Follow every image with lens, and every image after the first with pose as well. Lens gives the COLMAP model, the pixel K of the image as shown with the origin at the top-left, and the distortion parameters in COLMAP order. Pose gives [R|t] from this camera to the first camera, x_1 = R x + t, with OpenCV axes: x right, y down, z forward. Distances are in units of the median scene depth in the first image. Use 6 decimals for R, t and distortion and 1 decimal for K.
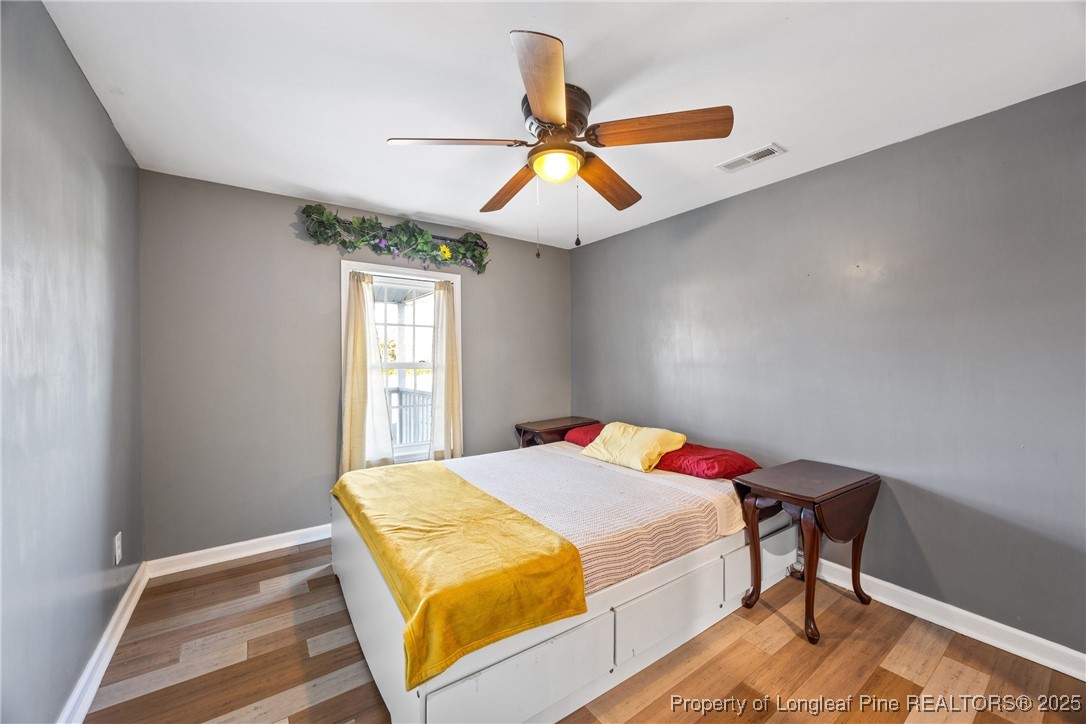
lens RADIAL K [[410.2, 0, 543.0], [0, 410.2, 362.0], [0, 0, 1]] dist [-0.001549, -0.000019]
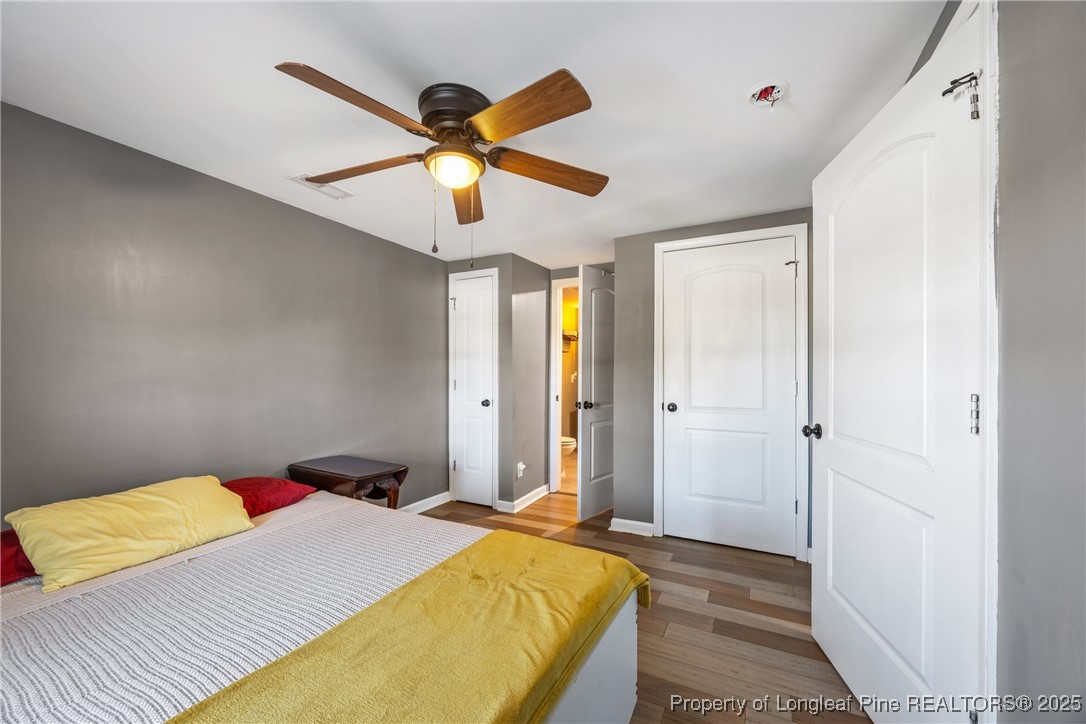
lens RADIAL K [[418.6, 0, 539.6], [0, 418.6, 371.2], [0, 0, 1]] dist [-0.013873, -0.000021]
pose [[-0.459359, 0.001281, 0.888250, -0.776649], [0.011408, 0.999925, 0.004457, -0.010116], [-0.888177, 0.012180, -0.459339, 1.071360]]
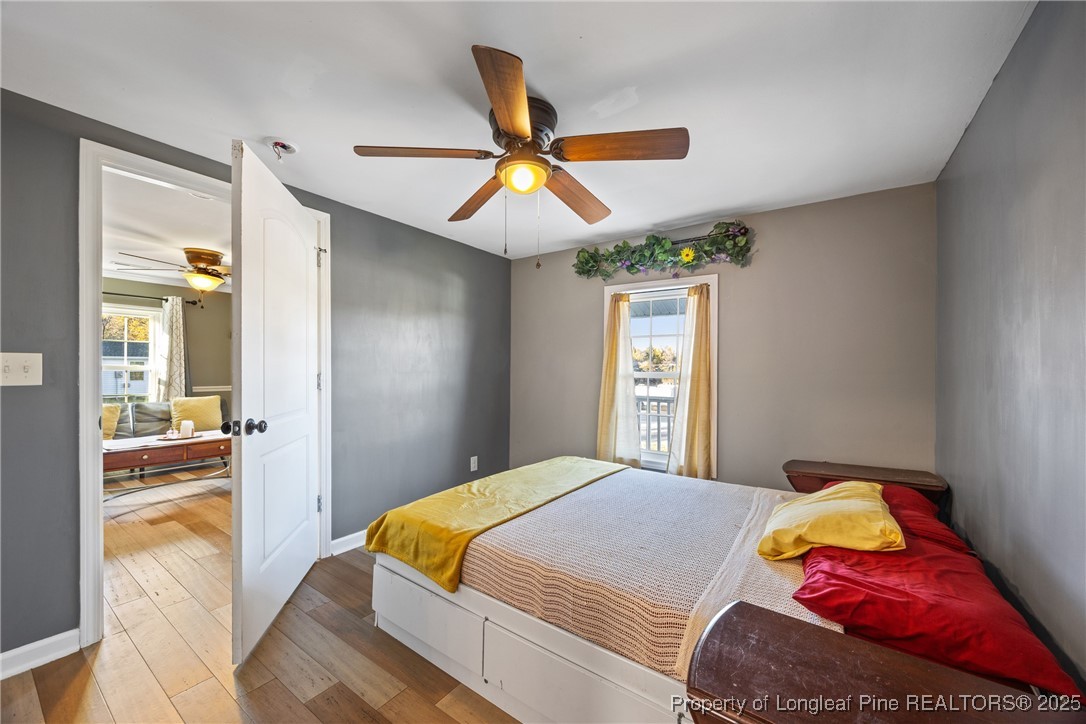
lens RADIAL K [[418.6, 0, 539.6], [0, 418.6, 371.2], [0, 0, 1]] dist [-0.013873, -0.000021]
pose [[0.331519, 0.011977, -0.943373, 0.871766], [-0.020329, 0.999778, 0.005549, -0.002198], [0.943230, 0.017339, 0.331689, 0.588282]]
